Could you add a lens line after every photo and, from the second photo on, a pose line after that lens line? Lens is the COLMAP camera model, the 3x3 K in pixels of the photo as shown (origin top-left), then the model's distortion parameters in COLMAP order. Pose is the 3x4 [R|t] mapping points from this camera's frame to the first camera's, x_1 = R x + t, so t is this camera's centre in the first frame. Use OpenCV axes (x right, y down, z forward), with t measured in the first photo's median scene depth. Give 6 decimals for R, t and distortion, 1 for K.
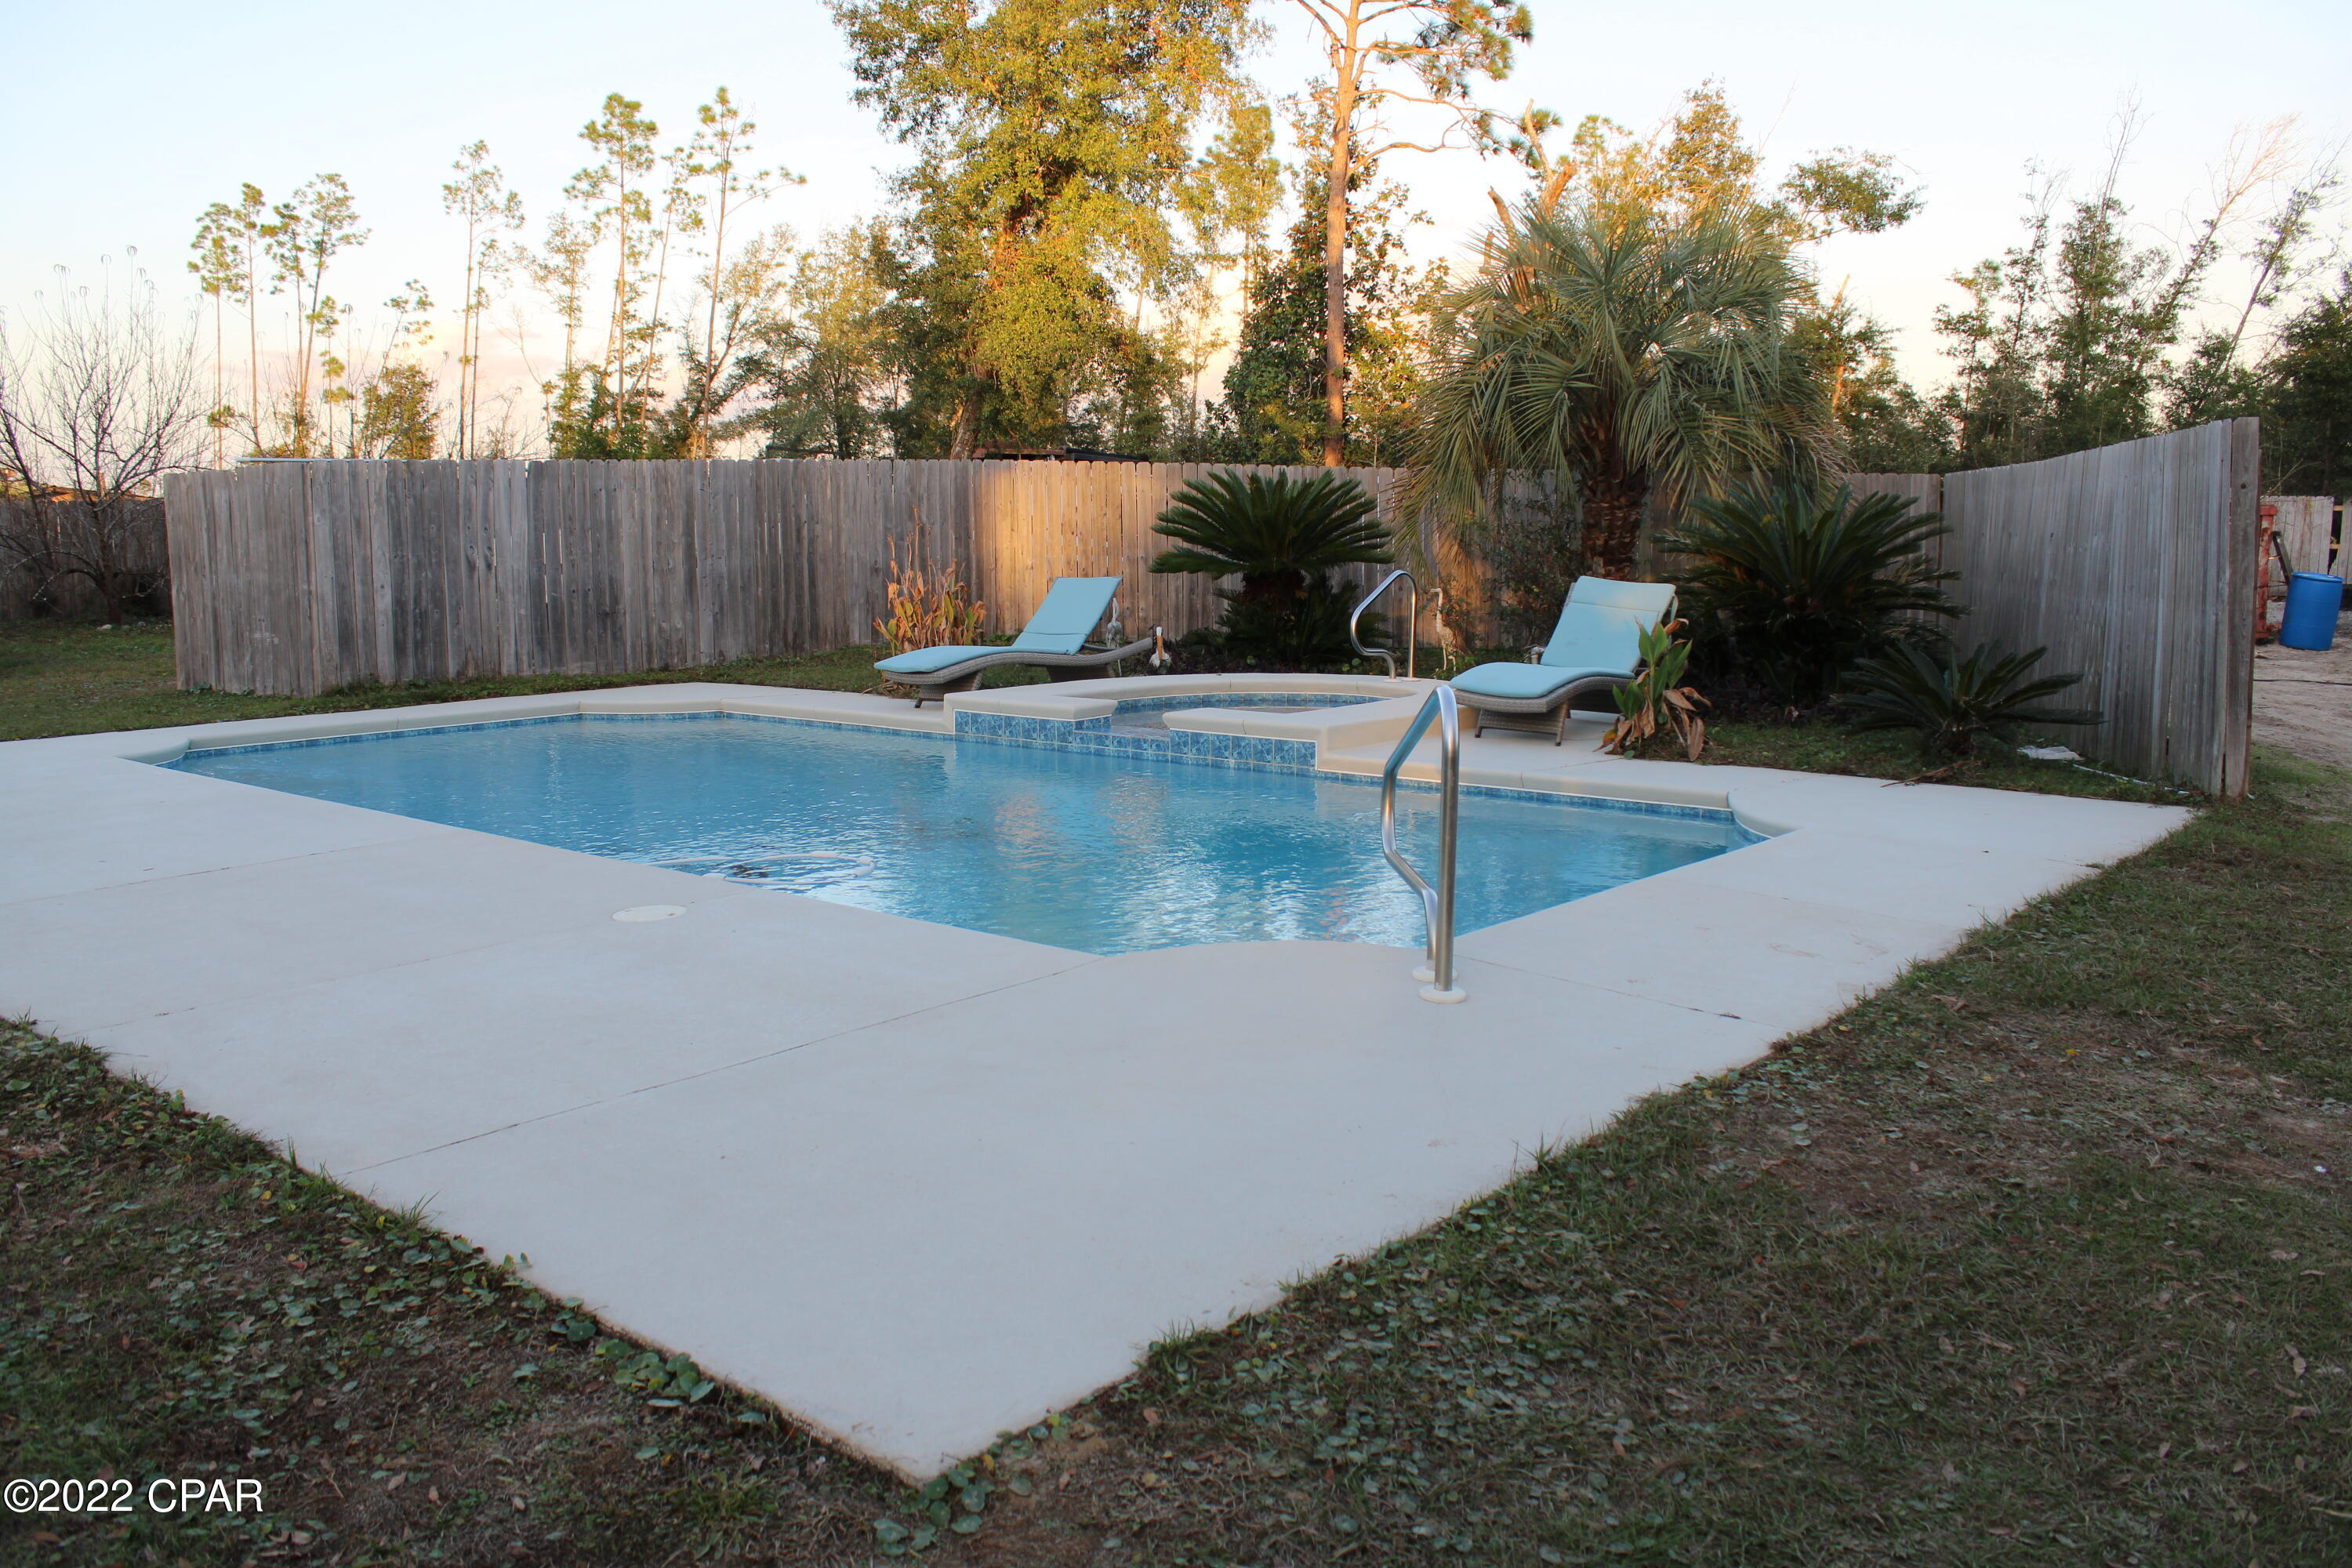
lens RADIAL K [[1951.1, 0, 1174.6], [0, 1951.1, 775.2], [0, 0, 1]] dist [-0.161617, 0.125277]
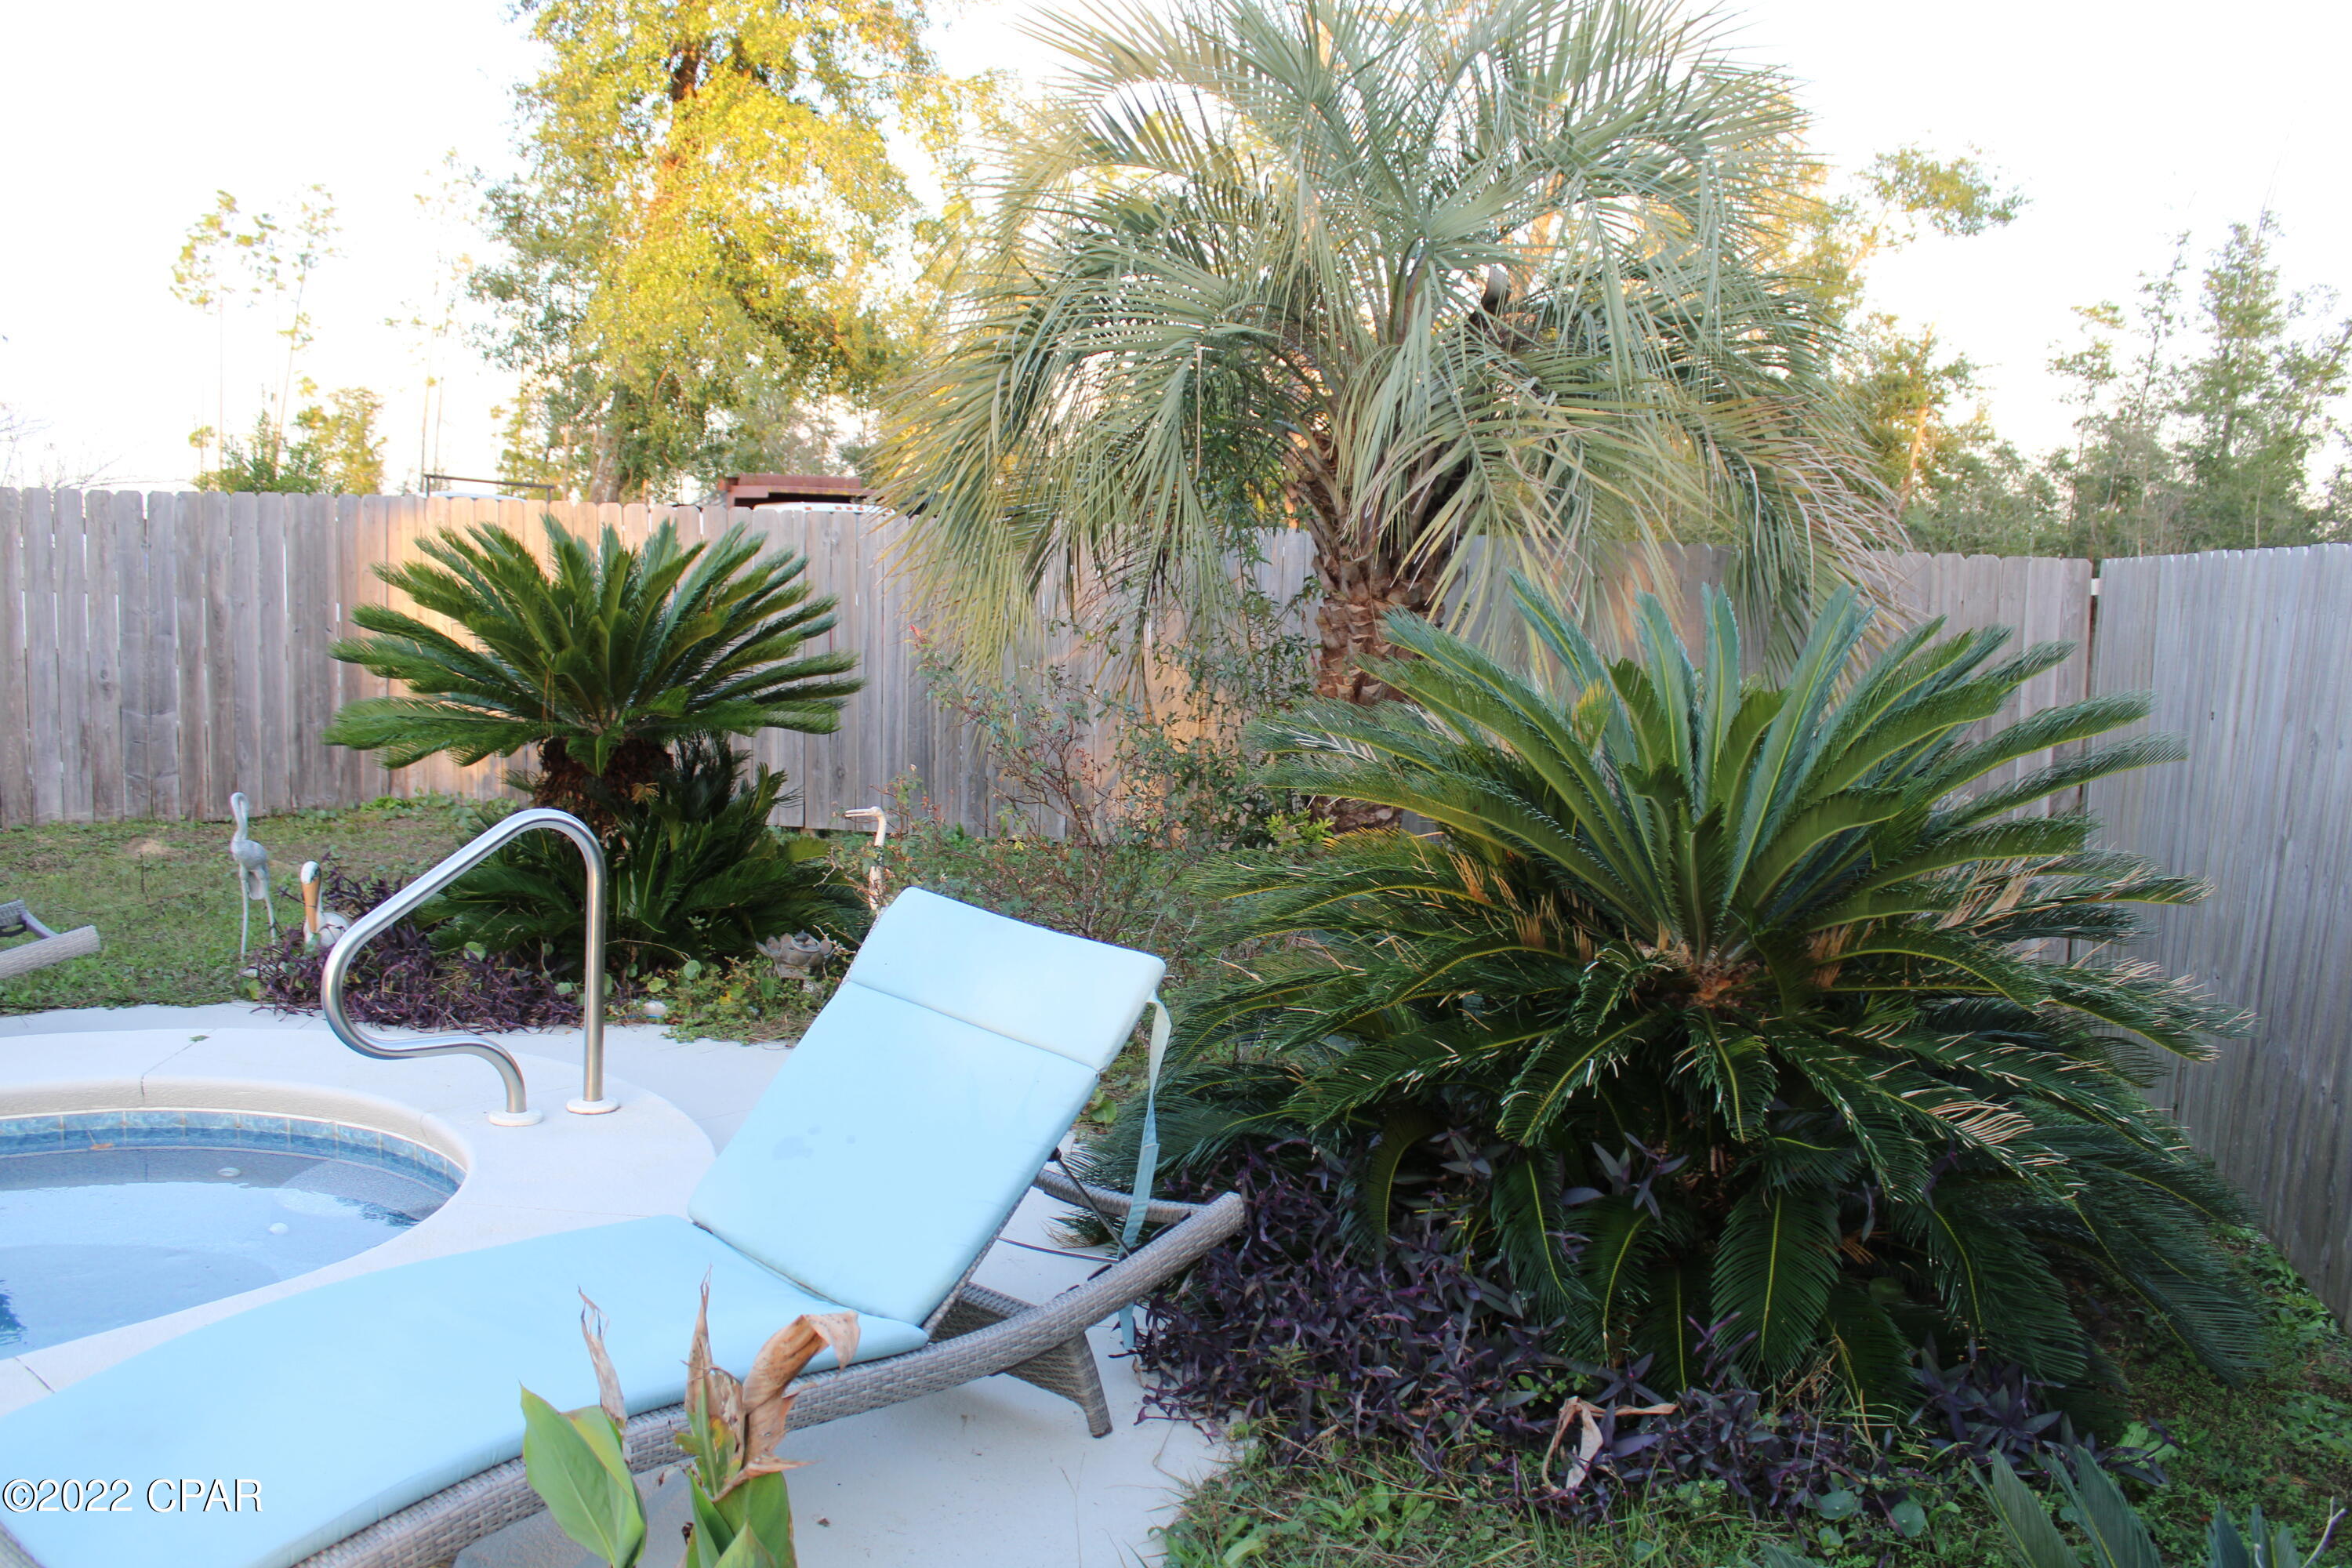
lens RADIAL K [[1951.1, 0, 1180.8], [0, 1951.1, 784.6], [0, 0, 1]] dist [-0.161617, 0.125277]
pose [[0.998739, 0.032526, -0.038251, 0.068549], [-0.033325, 0.999236, -0.020434, -0.029609], [0.037557, 0.021683, 0.999059, 0.182342]]
